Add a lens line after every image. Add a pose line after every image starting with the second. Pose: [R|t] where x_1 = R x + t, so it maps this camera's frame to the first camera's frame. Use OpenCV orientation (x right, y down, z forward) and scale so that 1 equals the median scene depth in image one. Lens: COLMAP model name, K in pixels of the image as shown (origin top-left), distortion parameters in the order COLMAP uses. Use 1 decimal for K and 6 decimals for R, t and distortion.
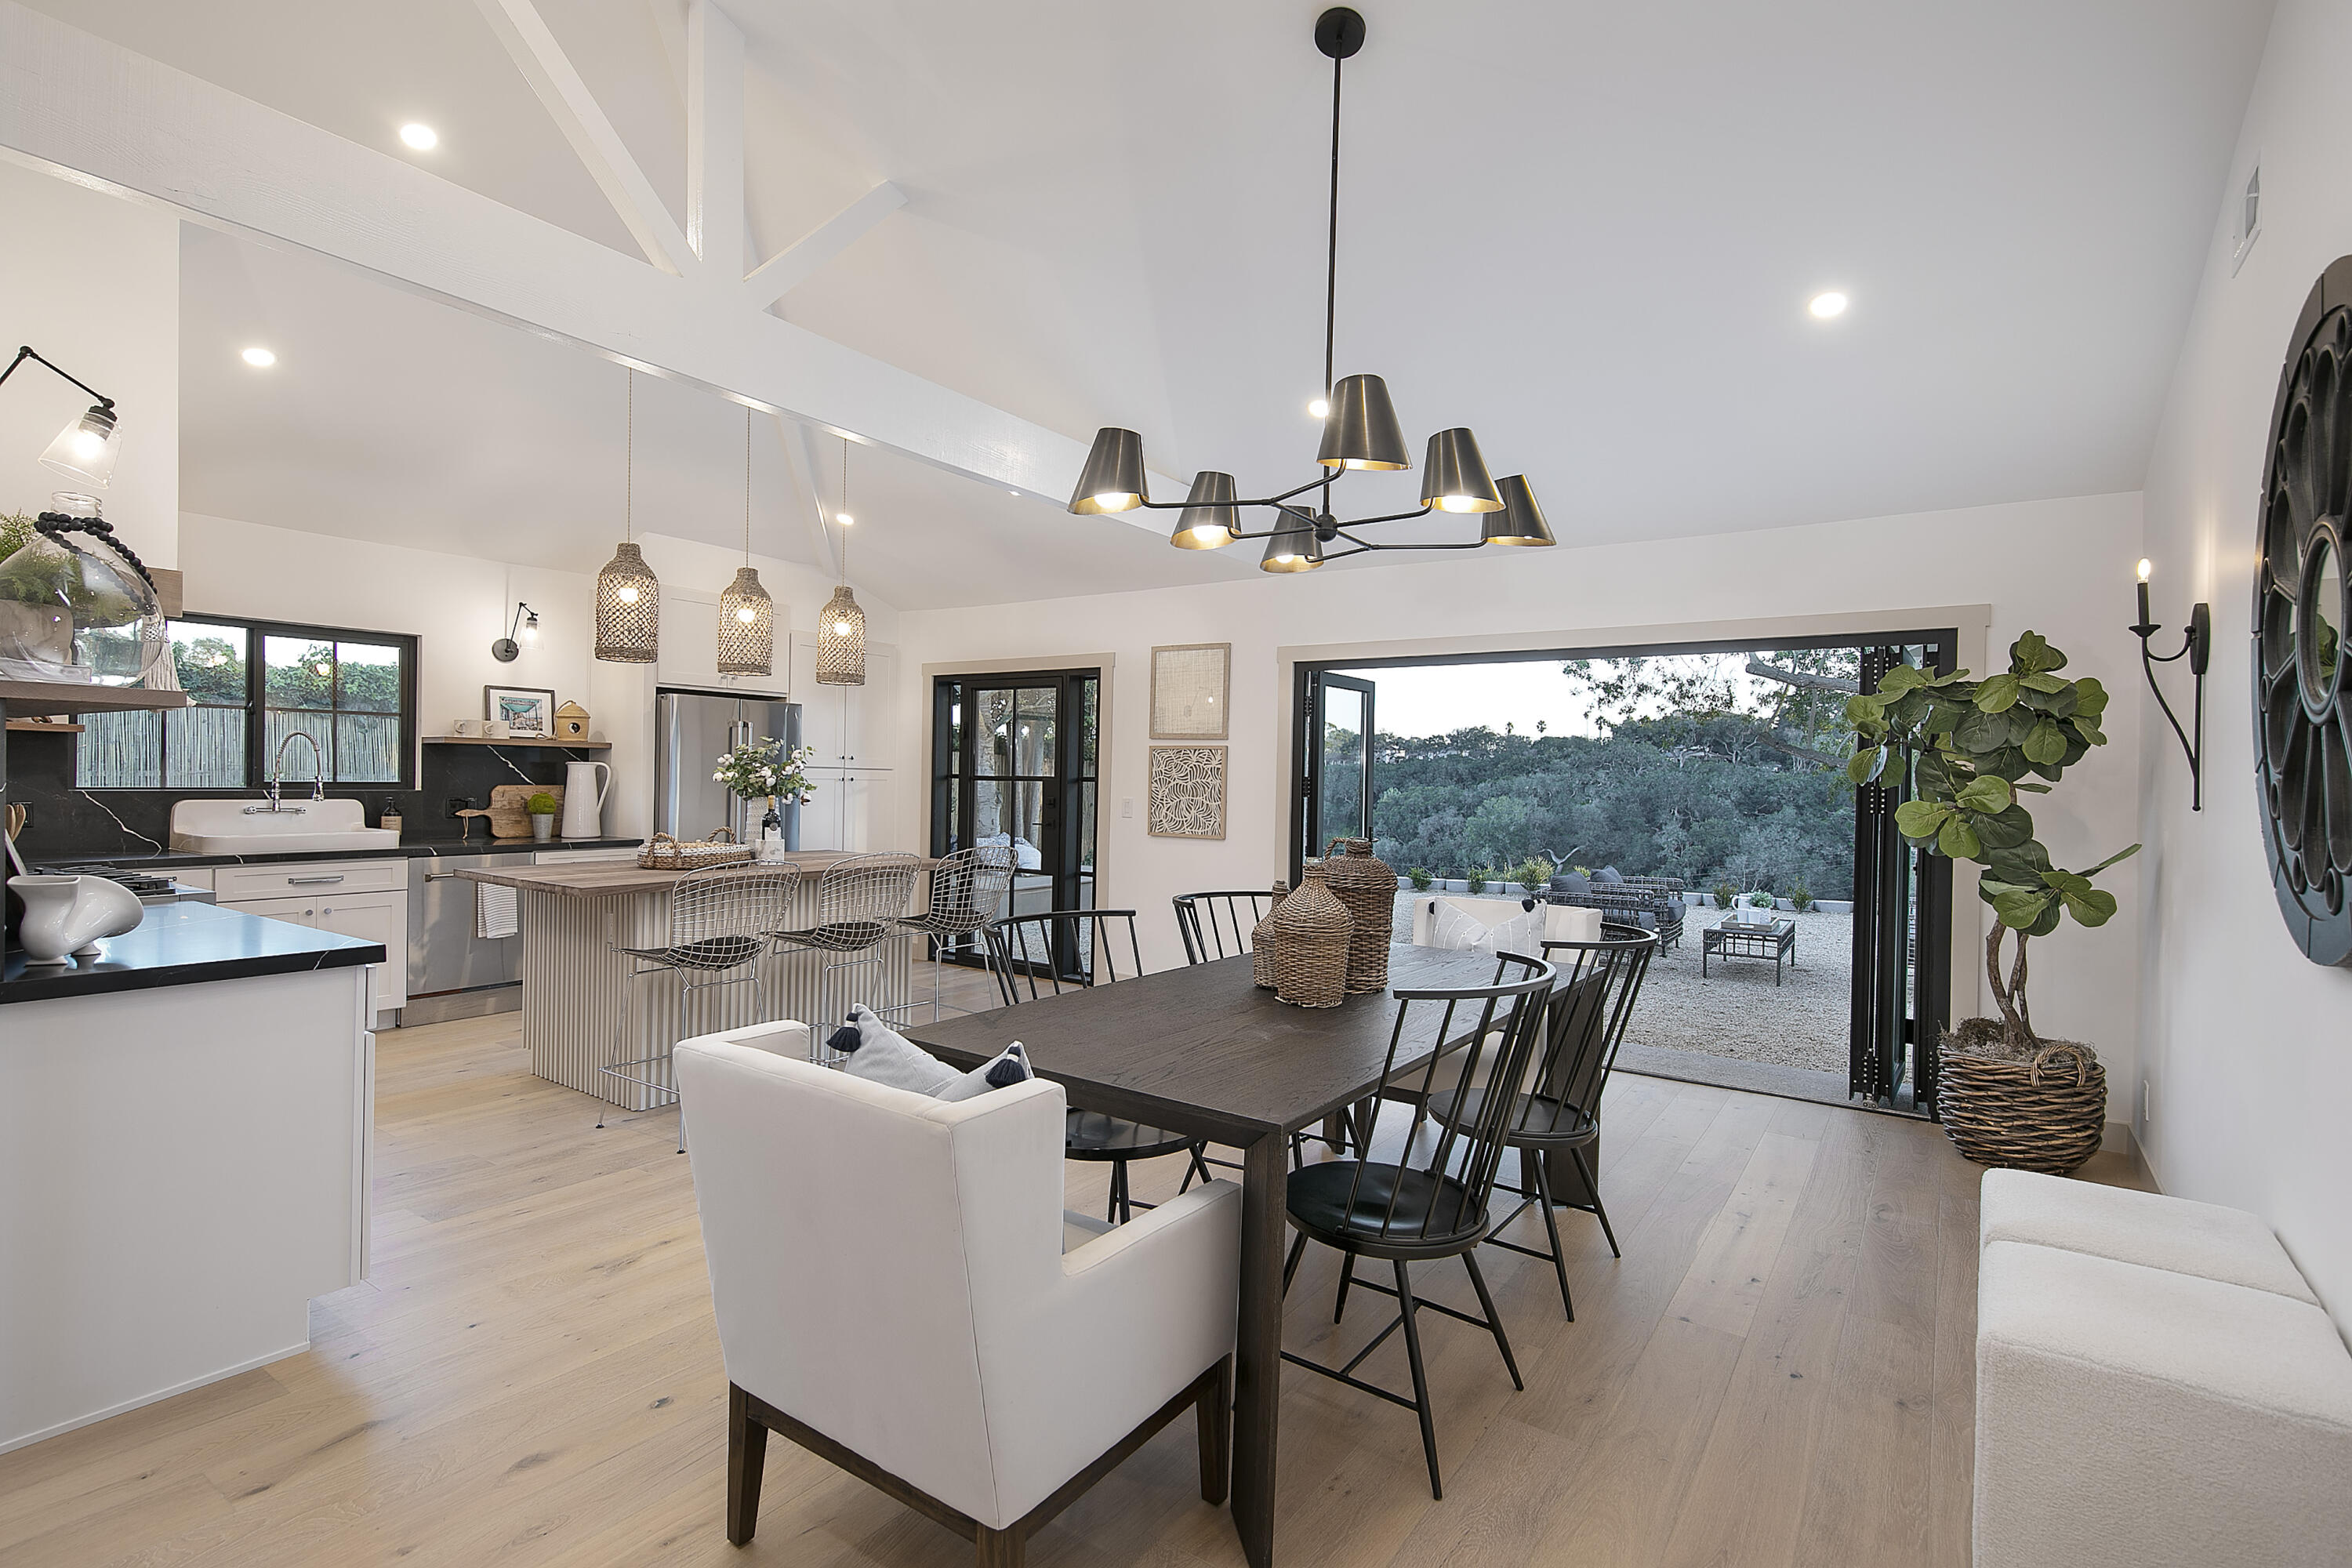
lens RADIAL K [[1125.0, 0, 1173.4], [0, 1125.0, 778.2], [0, 0, 1]] dist [-0.002288, -0.000779]
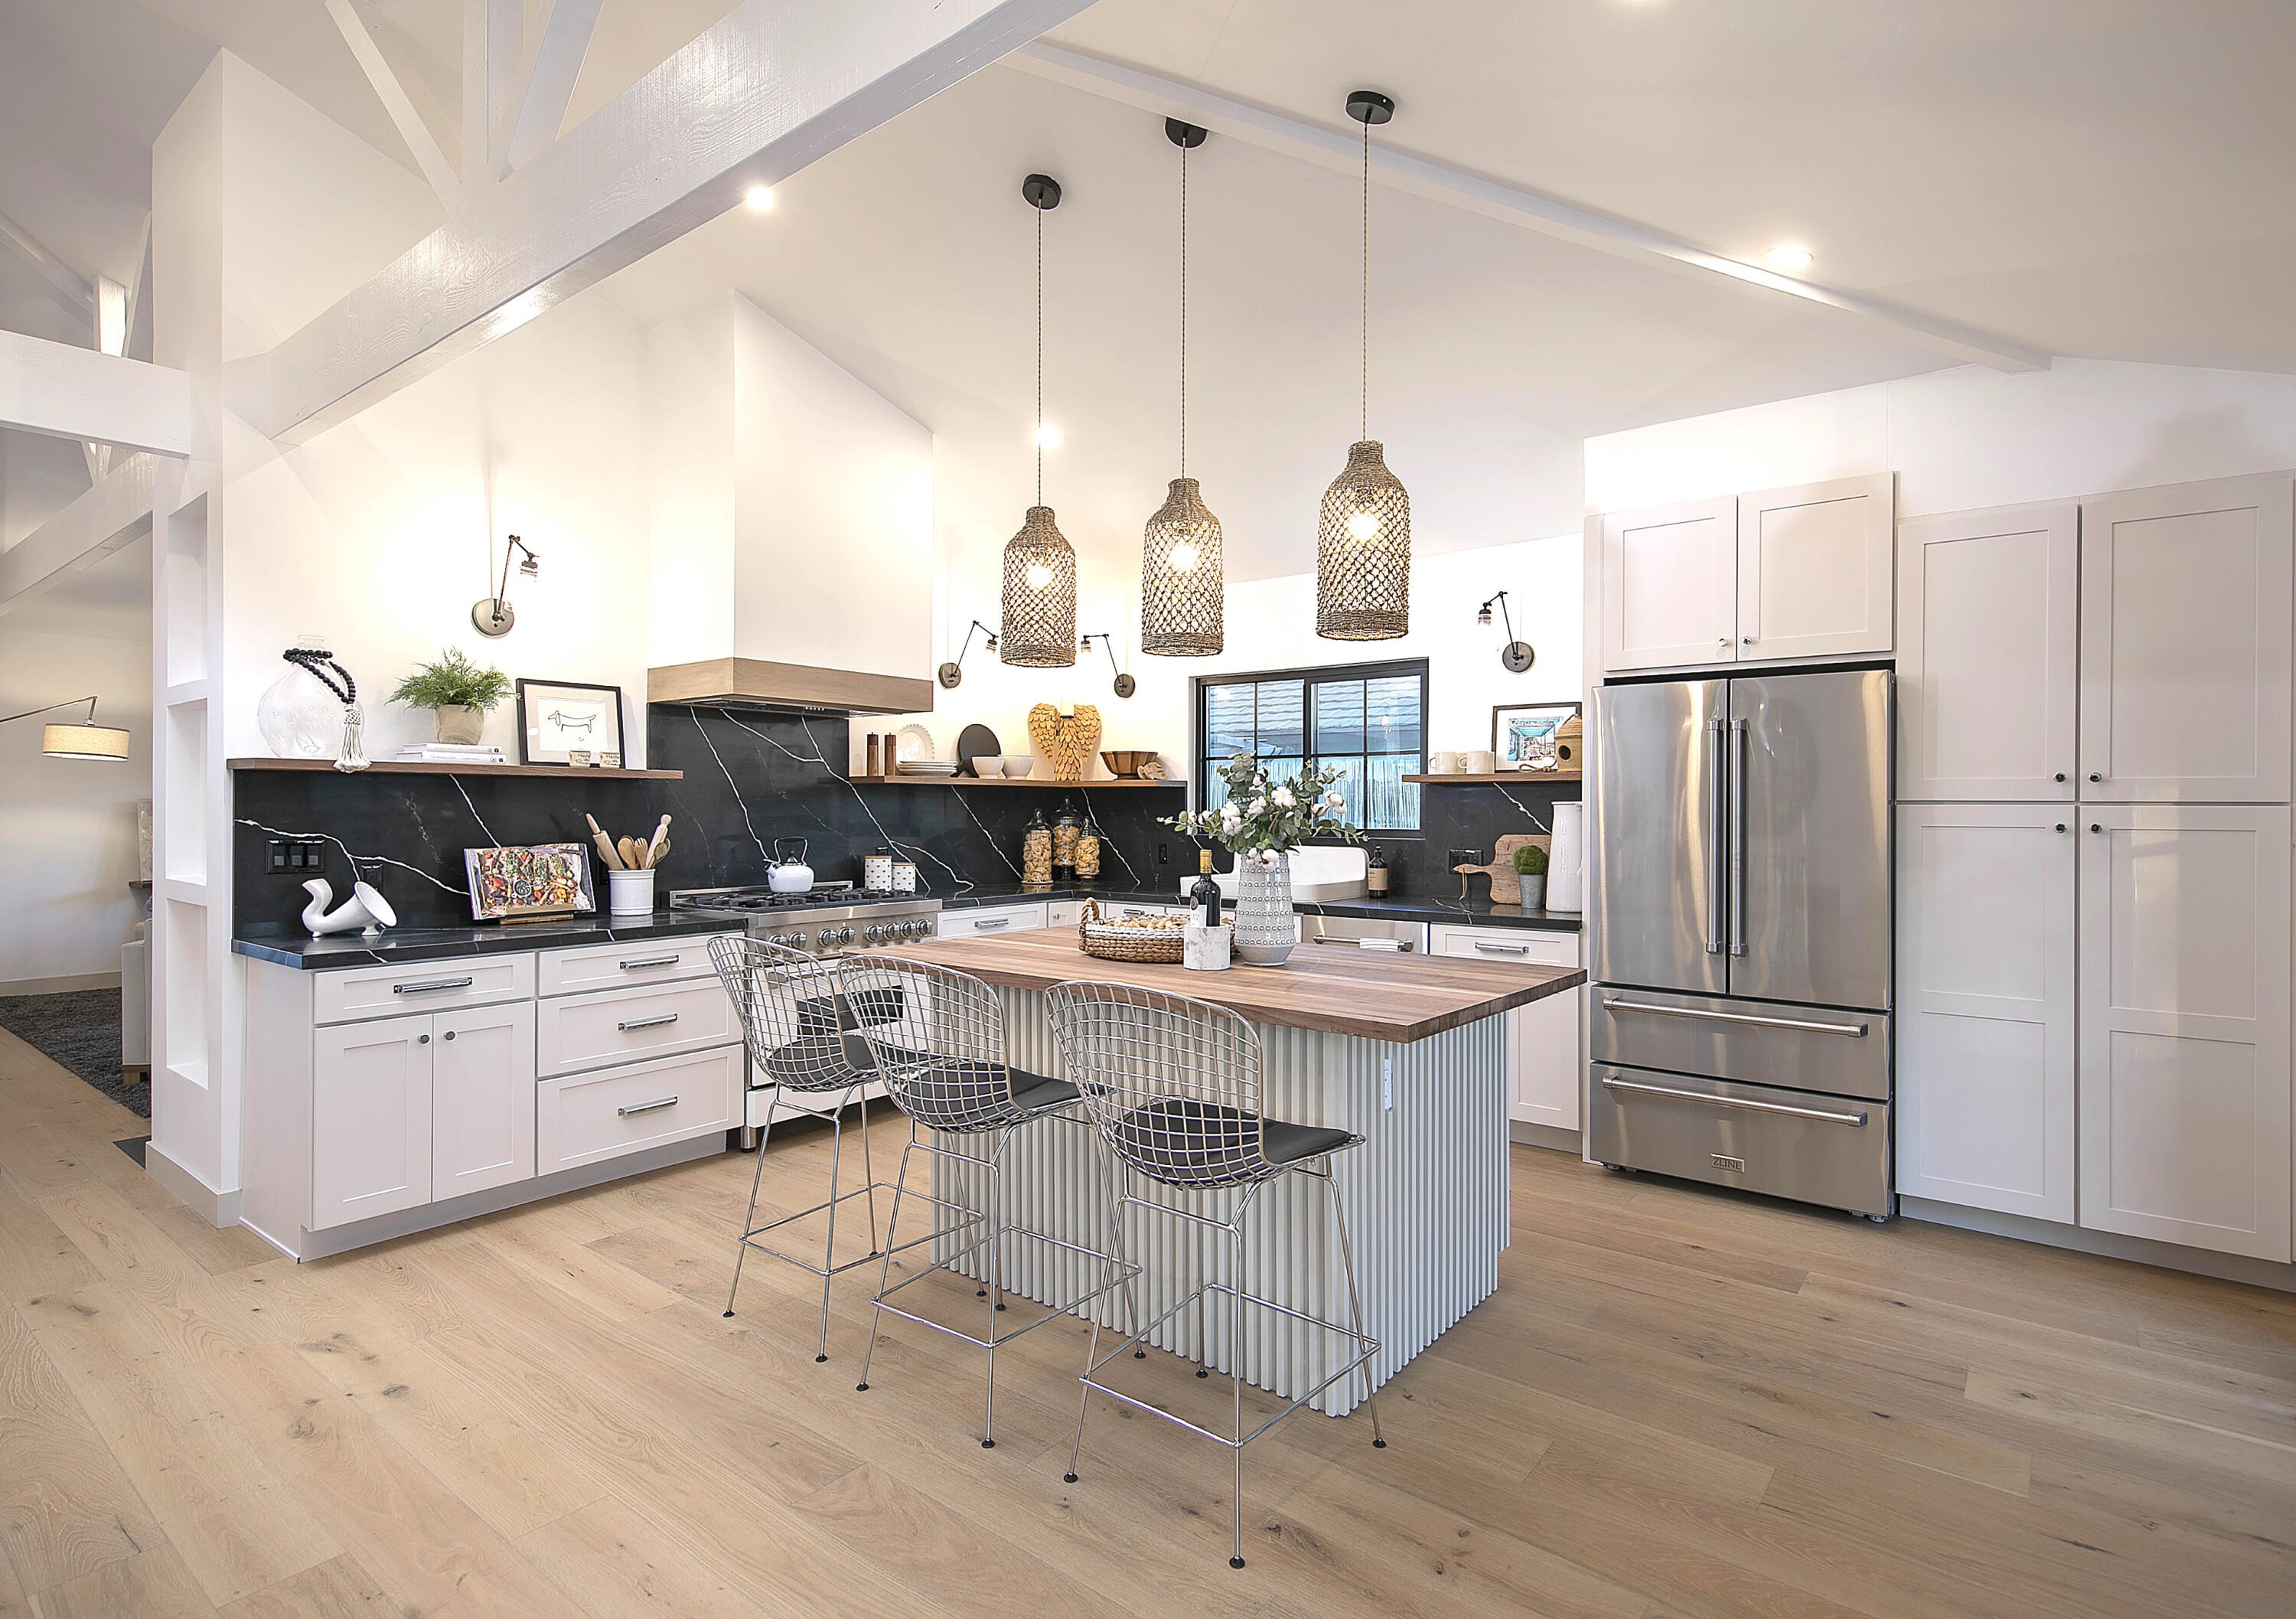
lens RADIAL K [[1137.6, 0, 1148.4], [0, 1137.6, 801.8], [0, 0, 1]] dist [0.001609, 0.000062]
pose [[-0.059695, -0.024165, -0.997924, 0.193091], [-0.006147, 0.999697, -0.023840, 0.004025], [0.998198, 0.004711, -0.059825, 0.819120]]
